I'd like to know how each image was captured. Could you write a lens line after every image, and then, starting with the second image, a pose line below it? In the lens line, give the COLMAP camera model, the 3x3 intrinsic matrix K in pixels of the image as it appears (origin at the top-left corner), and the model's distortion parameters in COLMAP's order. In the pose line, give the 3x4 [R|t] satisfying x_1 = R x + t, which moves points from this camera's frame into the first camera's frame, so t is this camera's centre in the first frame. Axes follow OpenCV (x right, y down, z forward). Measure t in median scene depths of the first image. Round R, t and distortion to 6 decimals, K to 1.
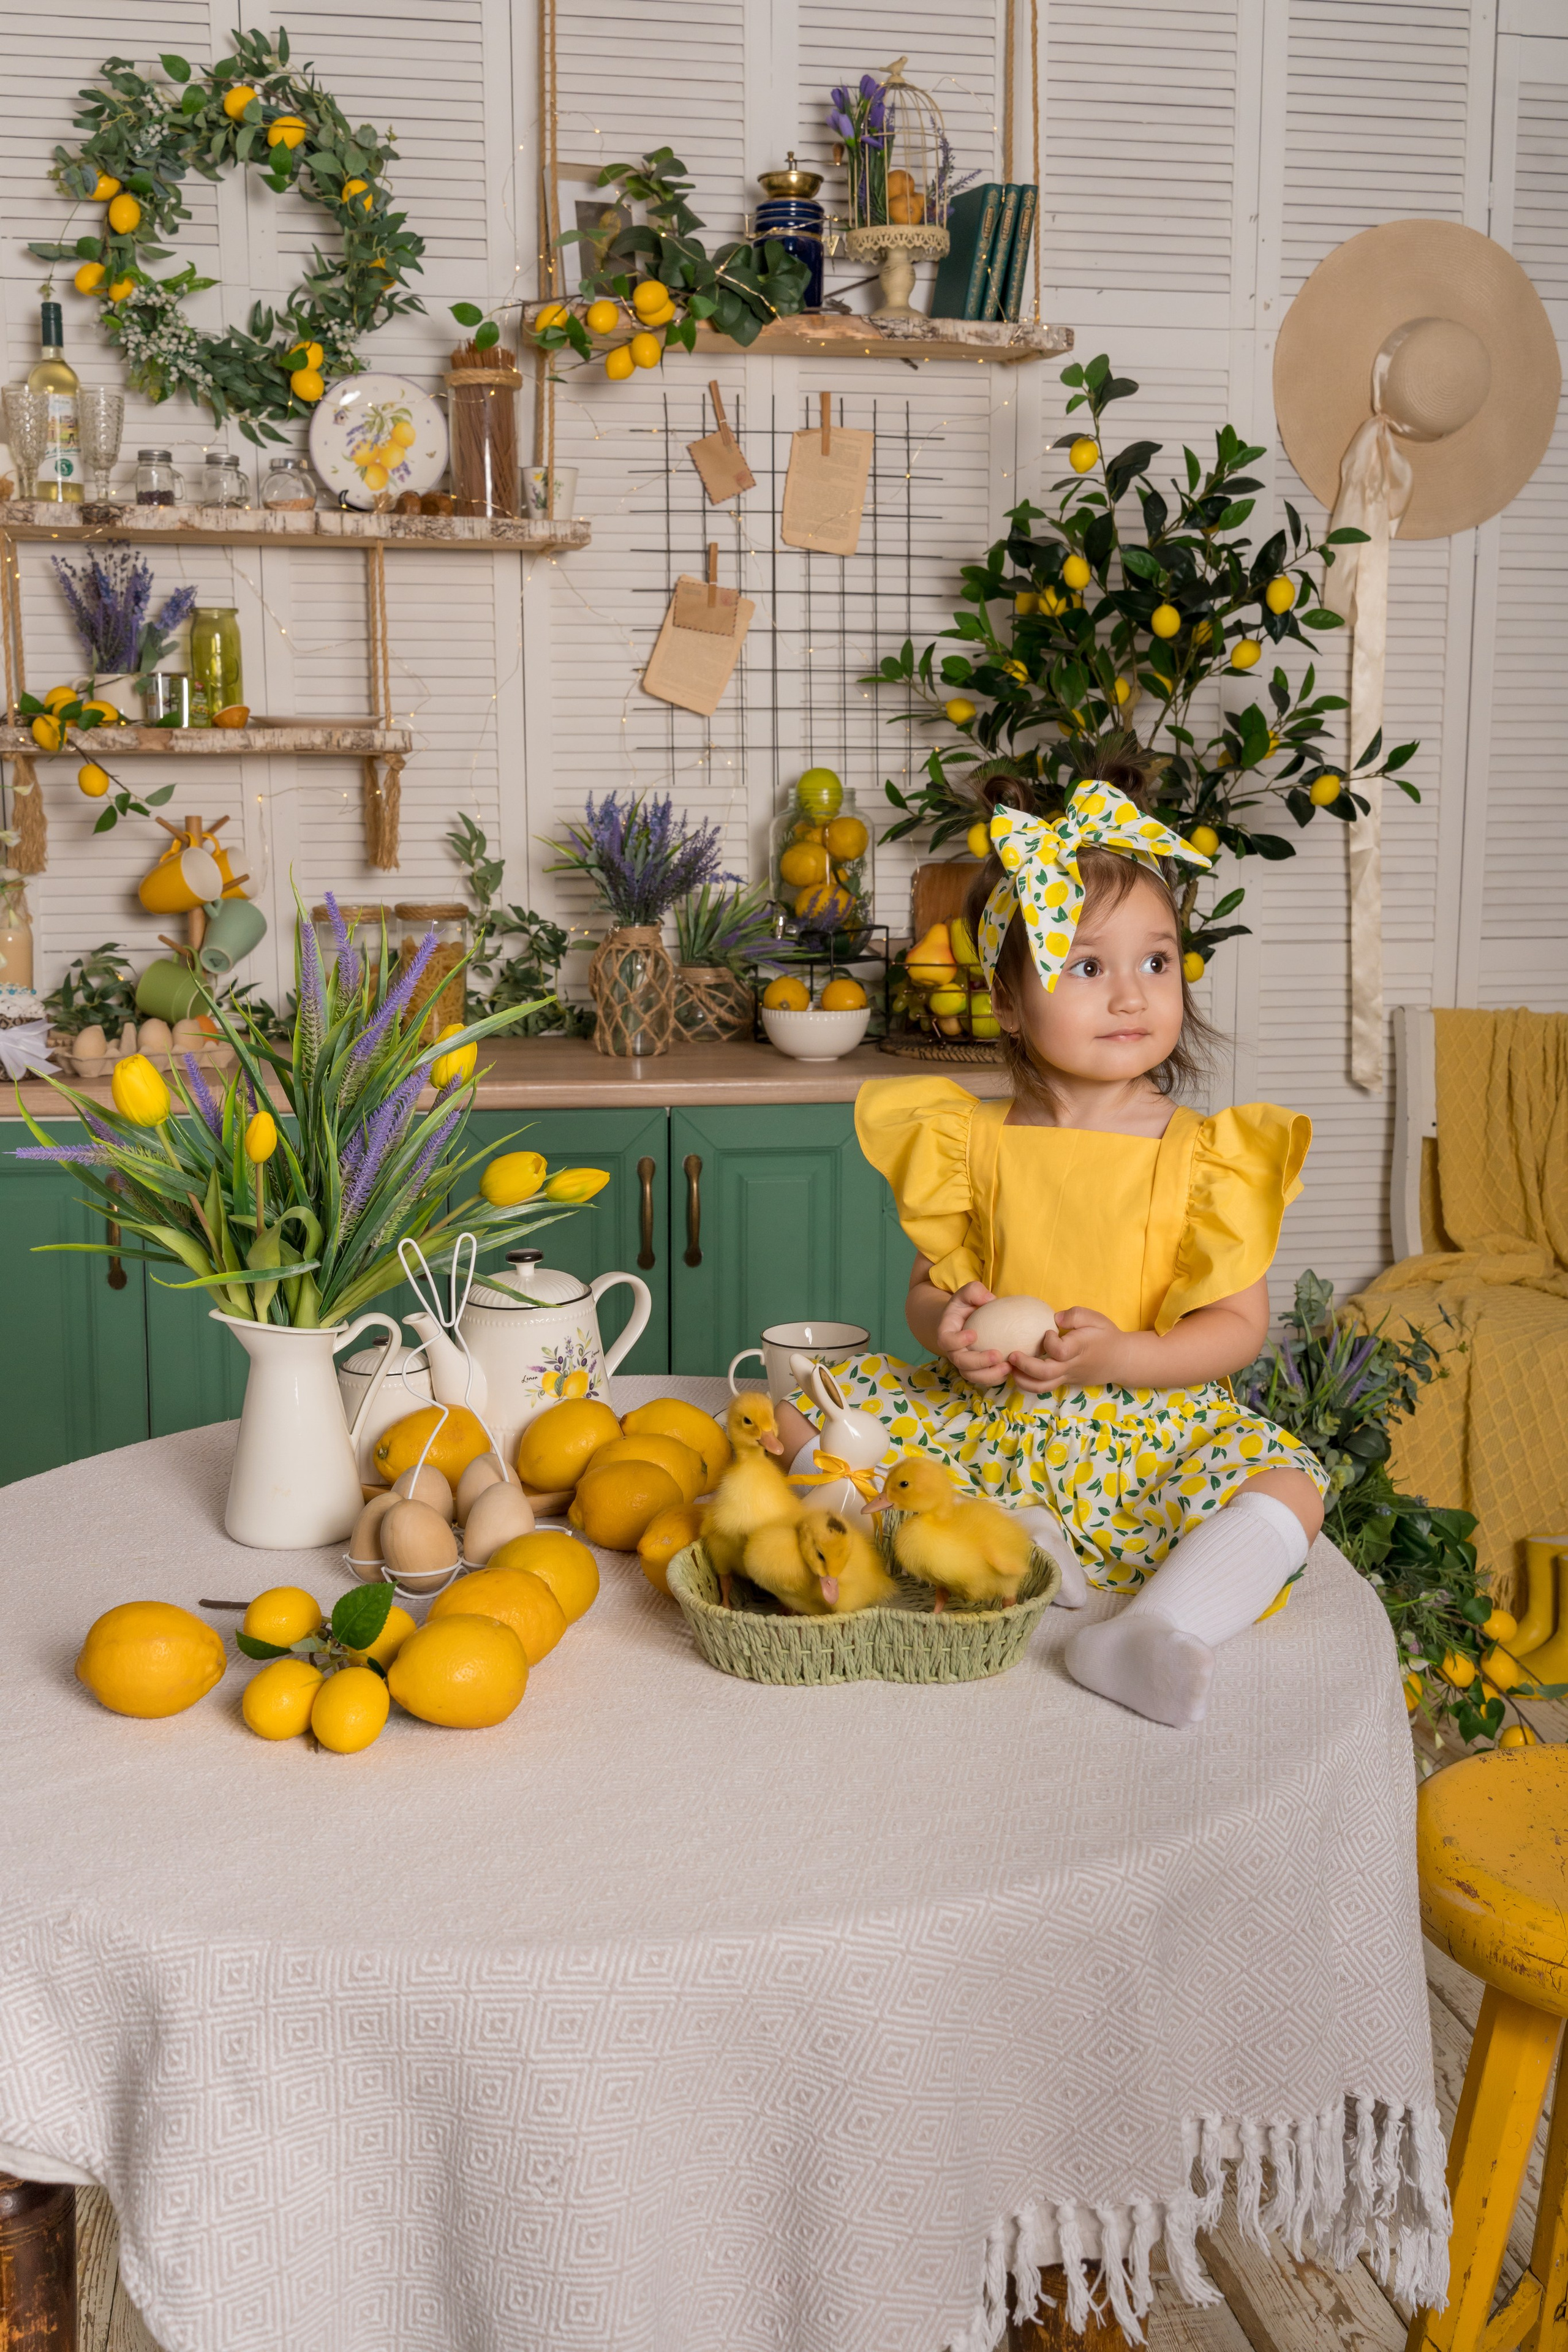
lens RADIAL K [[2148.0, 0, 774.8], [0, 2148.0, 1187.1], [0, 0, 1]] dist [-0.005314, -0.006316]
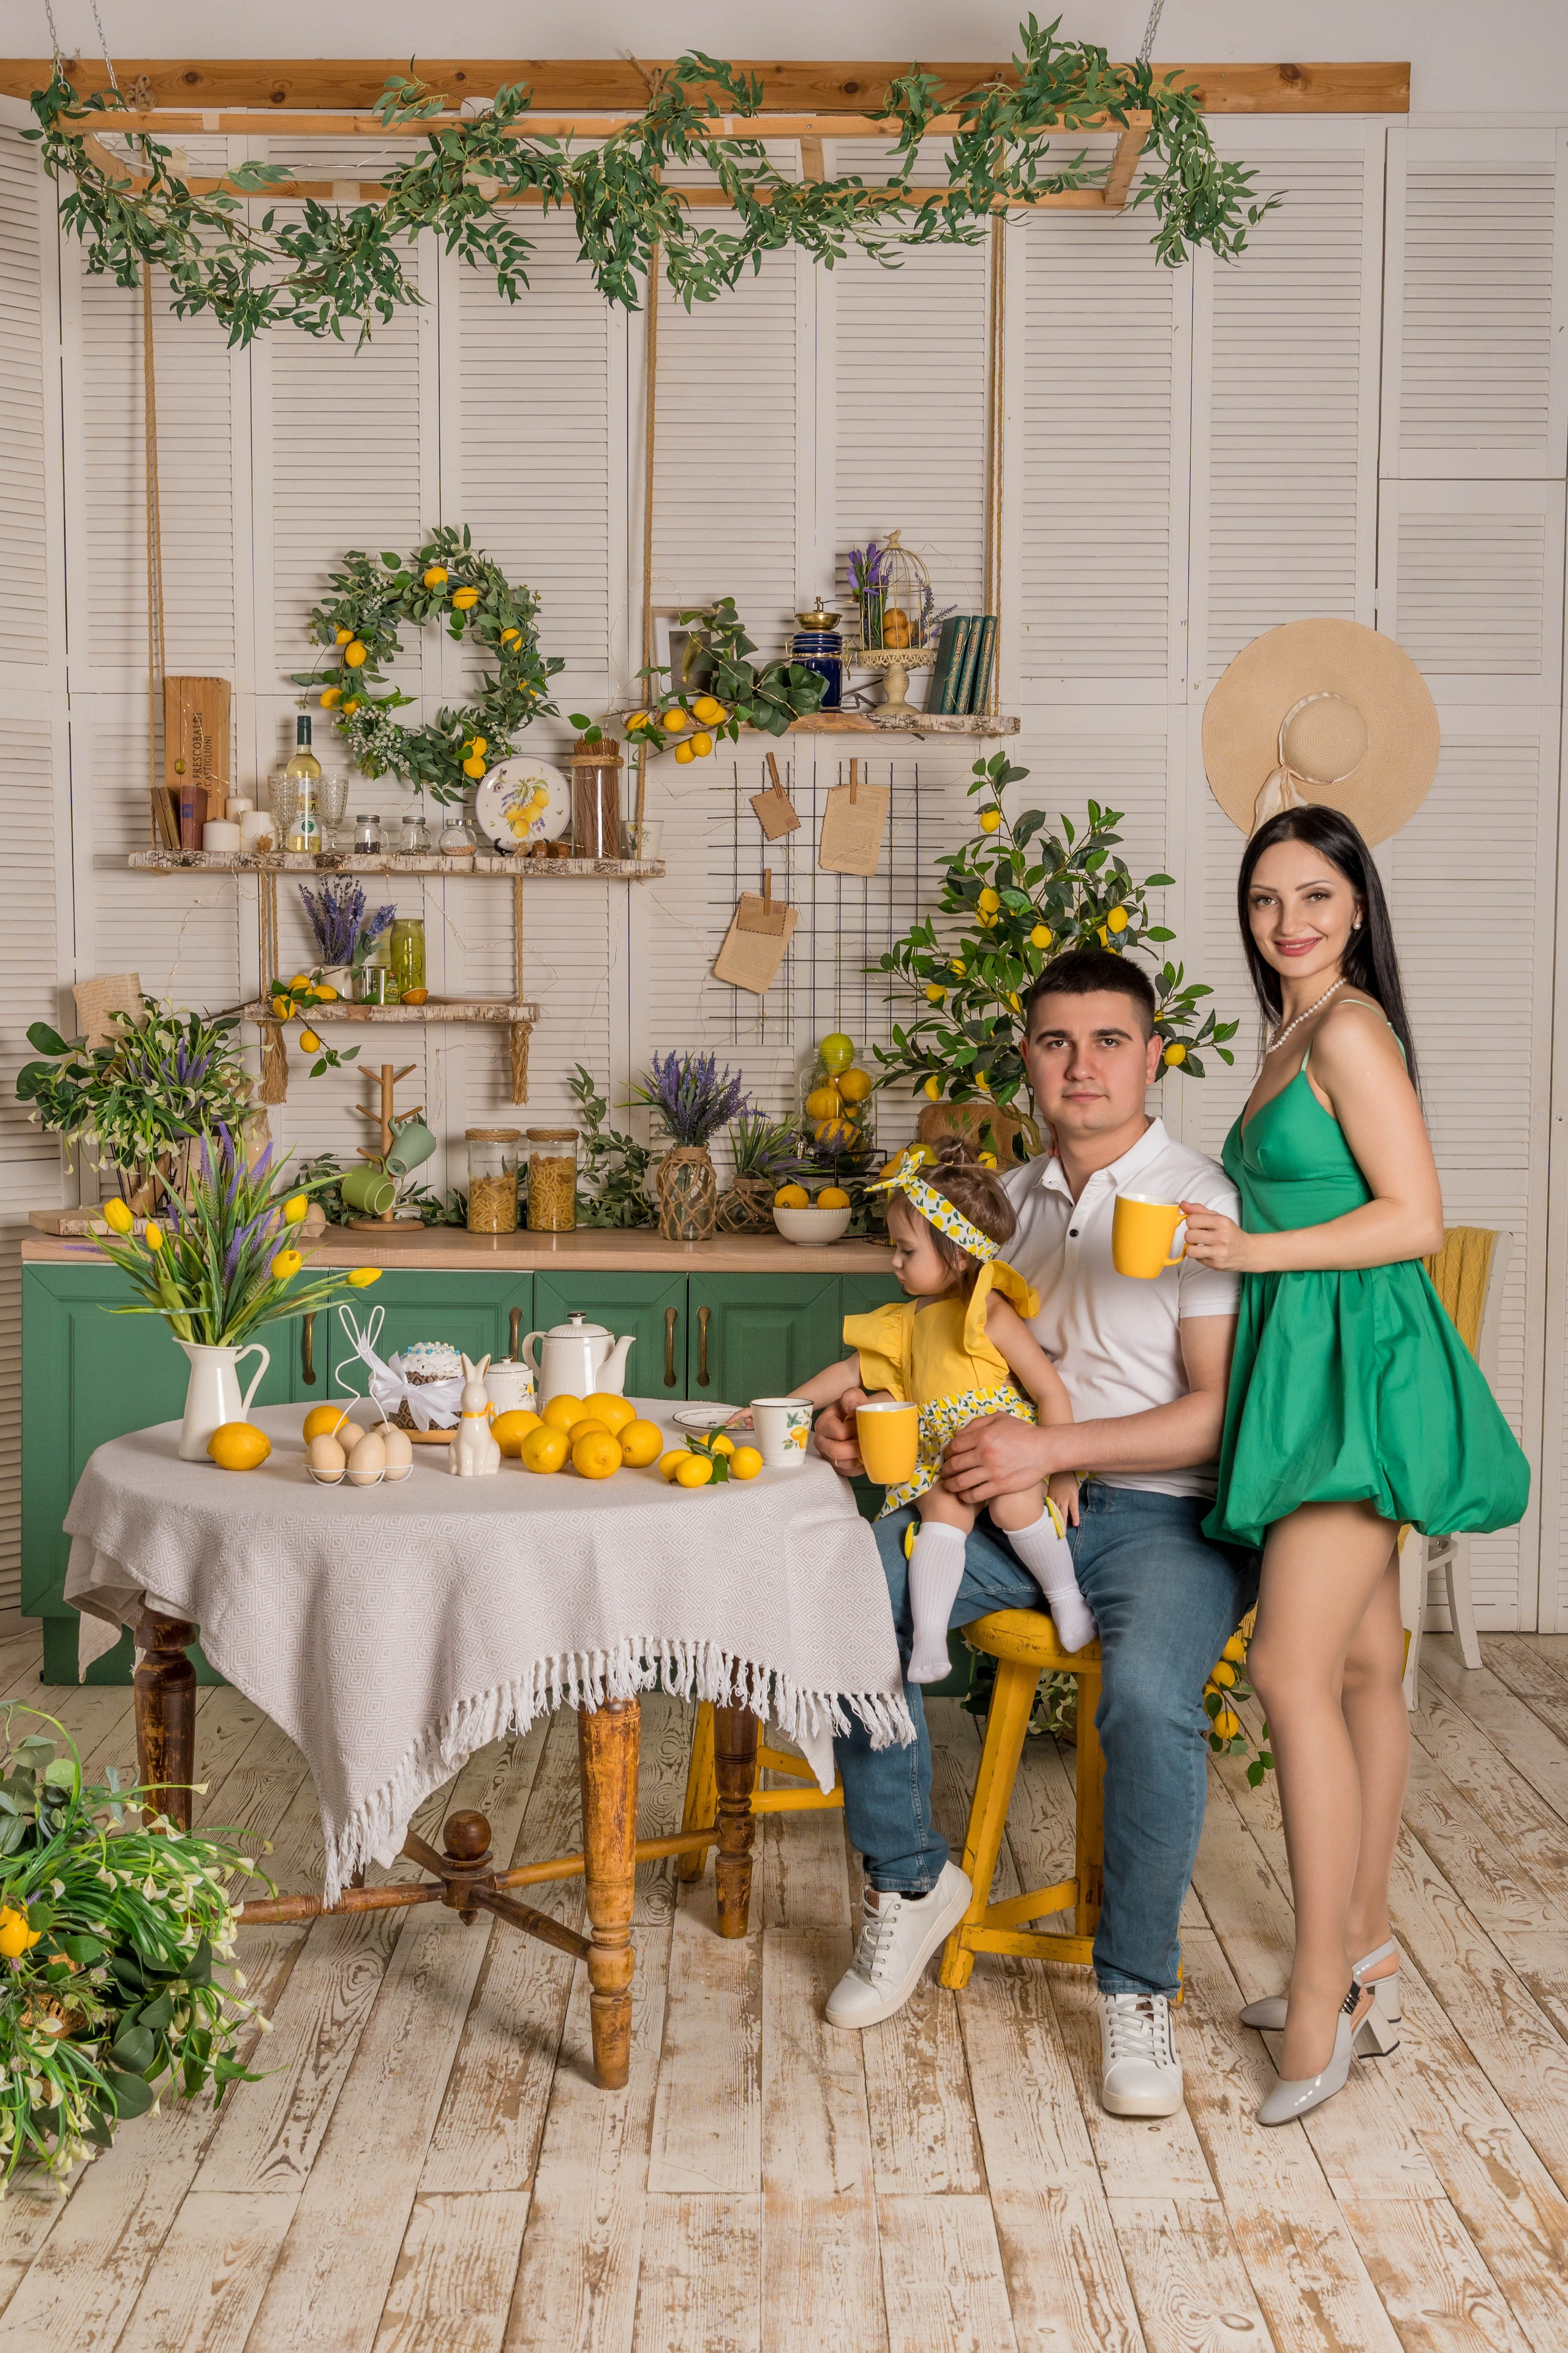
lens RADIAL K [[2270.7, 0, 733.7], [0, 2270.7, 1289.7], [0, 0, 1]] dist [-0.009413, -0.002431]
pose [[0.986688, 0.025394, -0.160632, 0.201219], [-0.035556, 0.997522, -0.060706, 0.058438], [0.158693, 0.065609, 0.985146, -0.432839]]
